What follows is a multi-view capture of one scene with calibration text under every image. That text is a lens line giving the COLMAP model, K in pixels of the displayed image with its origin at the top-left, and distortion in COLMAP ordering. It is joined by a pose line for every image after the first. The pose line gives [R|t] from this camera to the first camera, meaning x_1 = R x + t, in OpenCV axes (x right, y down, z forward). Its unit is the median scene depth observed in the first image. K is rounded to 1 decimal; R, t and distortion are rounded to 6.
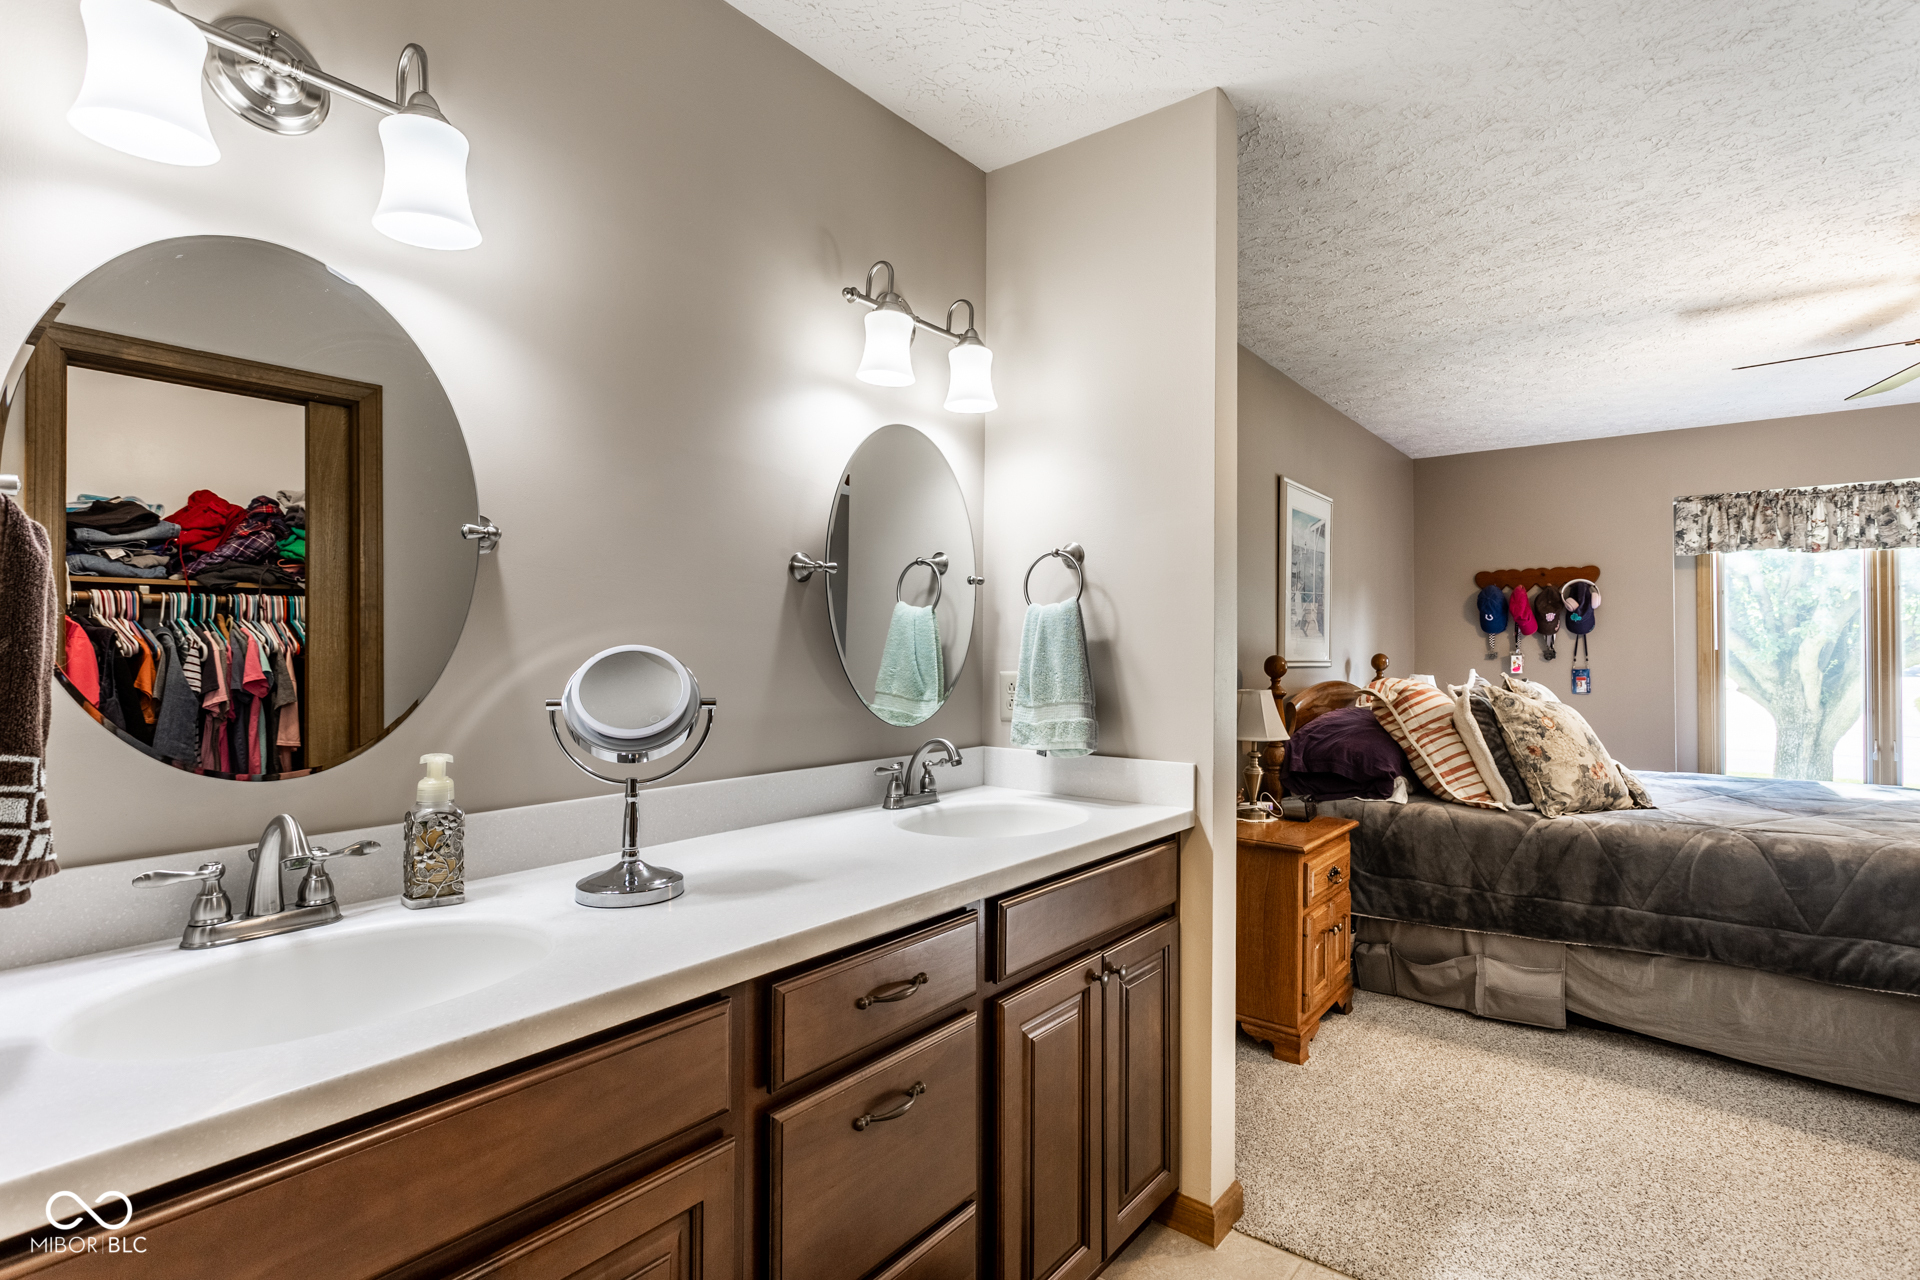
lens RADIAL K [[913.0, 0, 960.0], [0, 913.0, 640.0], [0, 0, 1]] dist [0.002829, 0.001021]
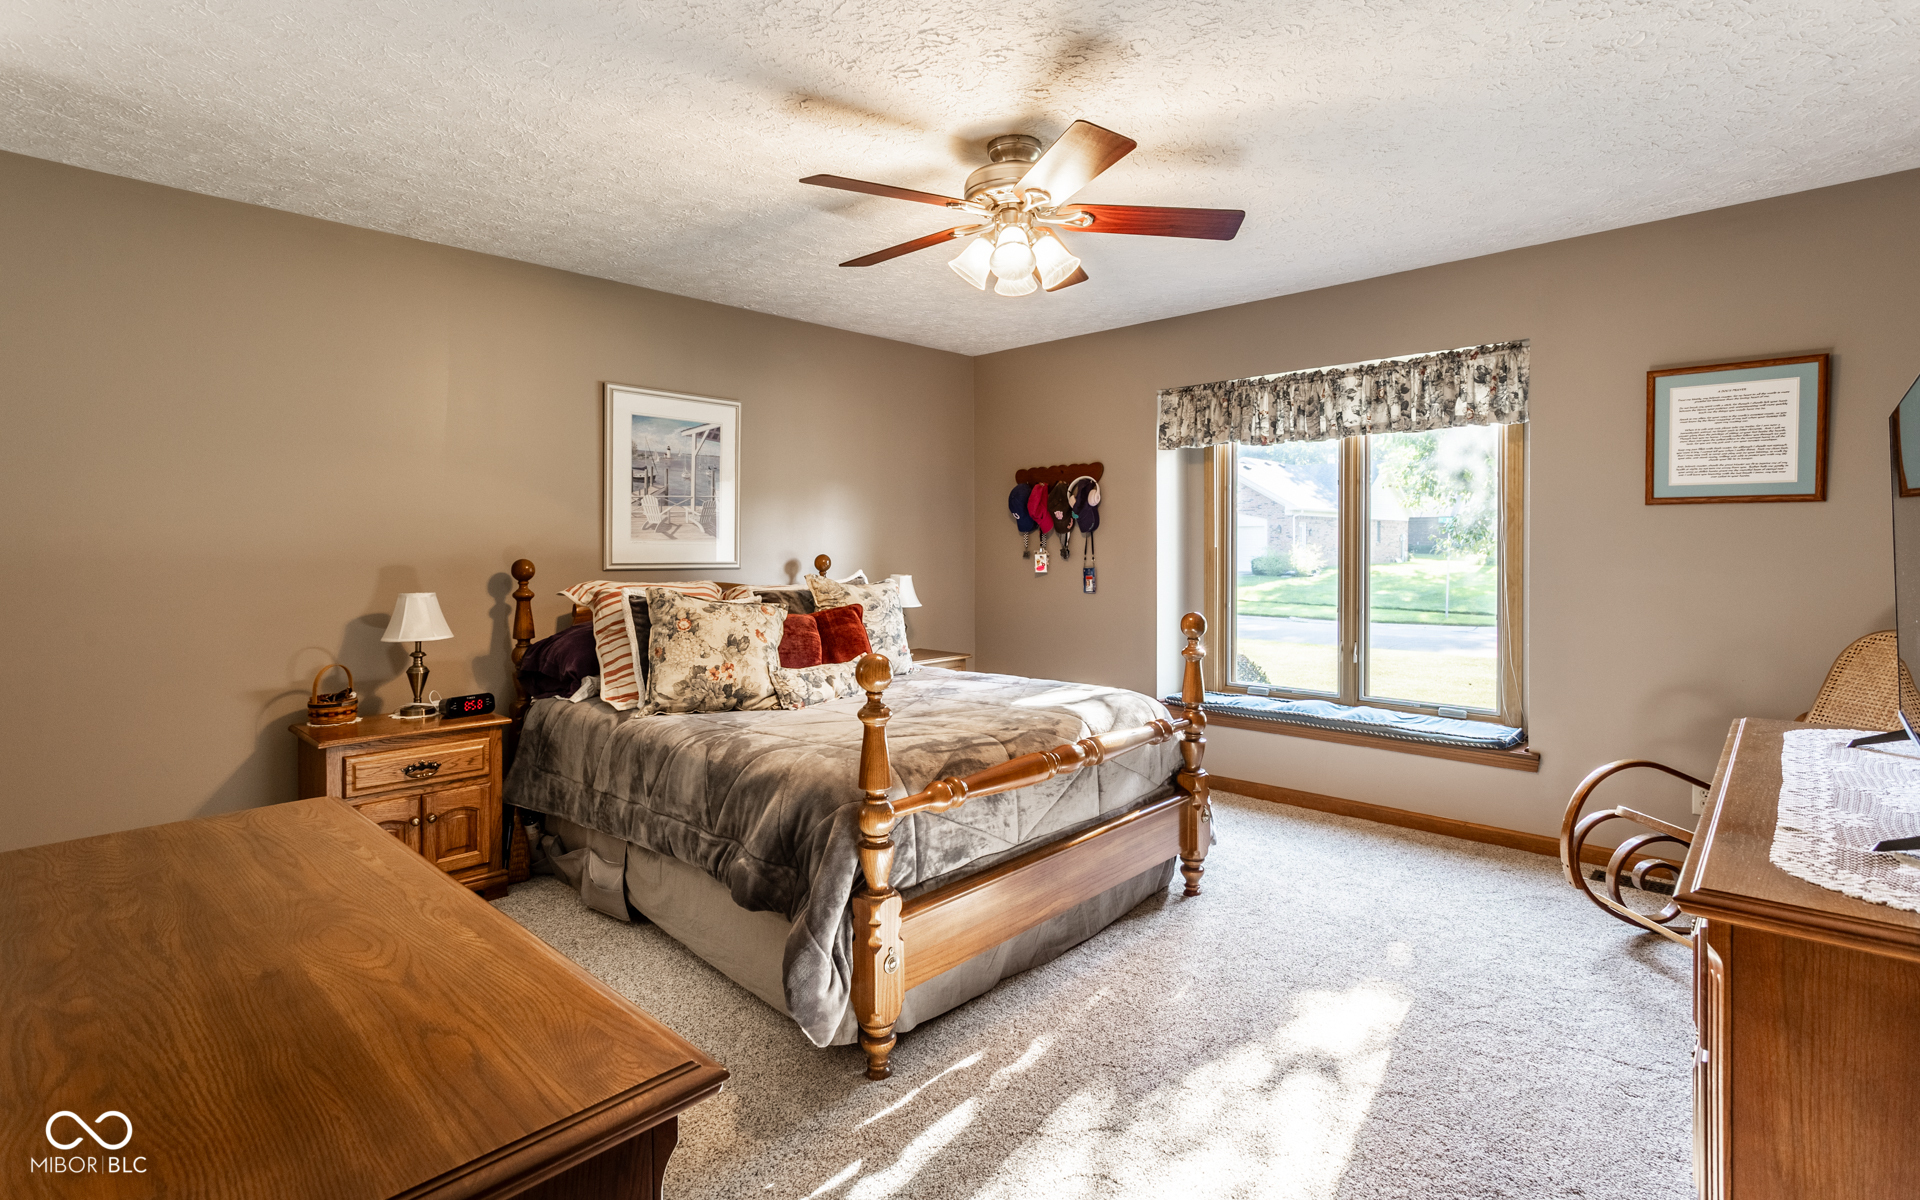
lens RADIAL K [[925.8, 0, 951.3], [0, 925.8, 541.7], [0, 0, 1]] dist [-0.000477, -0.000045]
pose [[0.994804, -0.009432, -0.101369, 0.696964], [0.010066, 0.999933, 0.005745, -0.003353], [0.101308, -0.006736, 0.994832, 0.001582]]
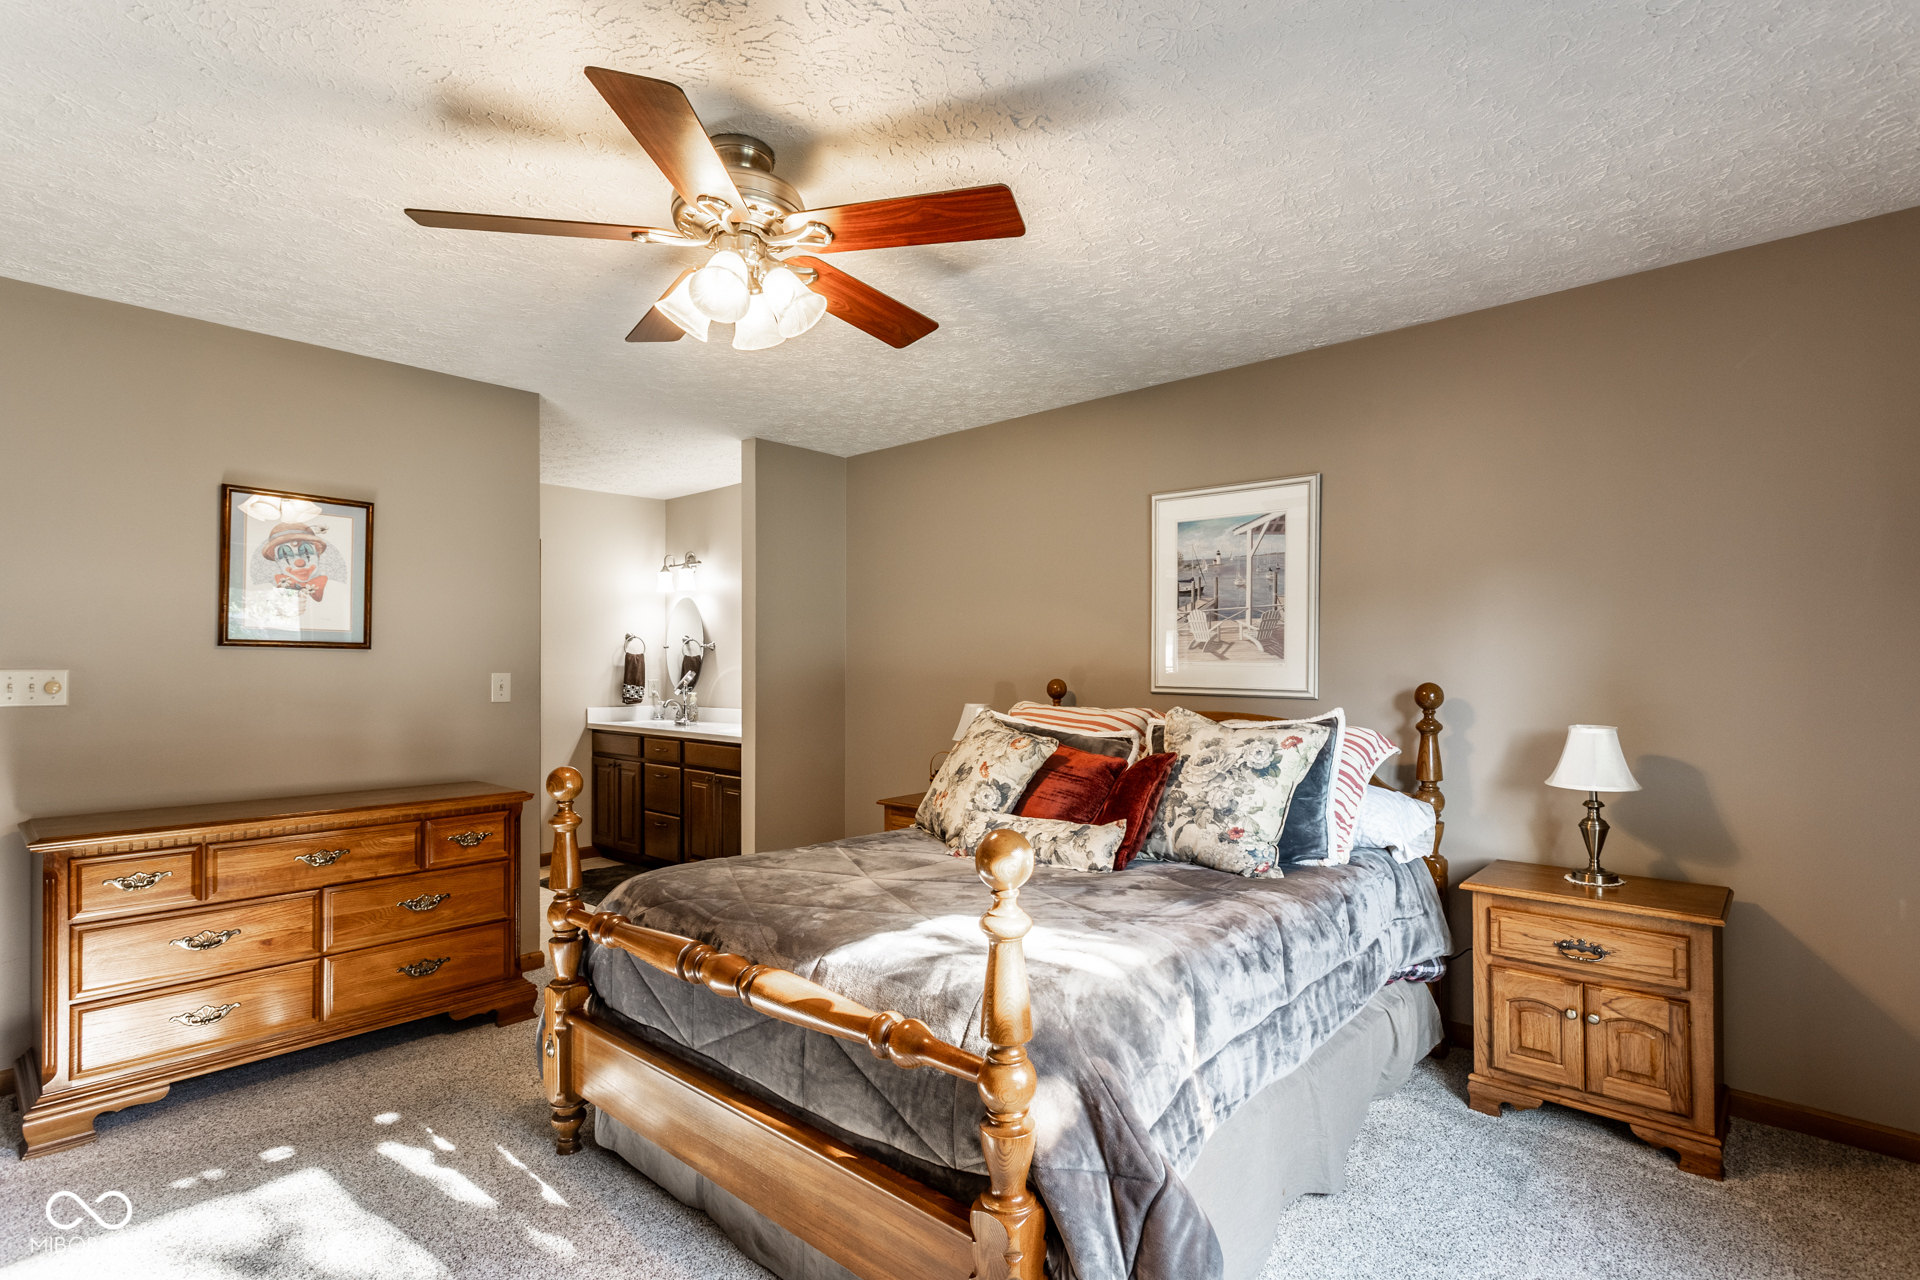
lens RADIAL K [[909.8, 0, 955.6], [0, 909.8, 636.7], [0, 0, 1]] dist [0.000170, 0.001894]
pose [[-0.094585, -0.039203, -0.994745, 1.100992], [-0.000375, 0.999226, -0.039344, 0.007078], [0.995517, -0.003348, -0.094526, 0.728652]]
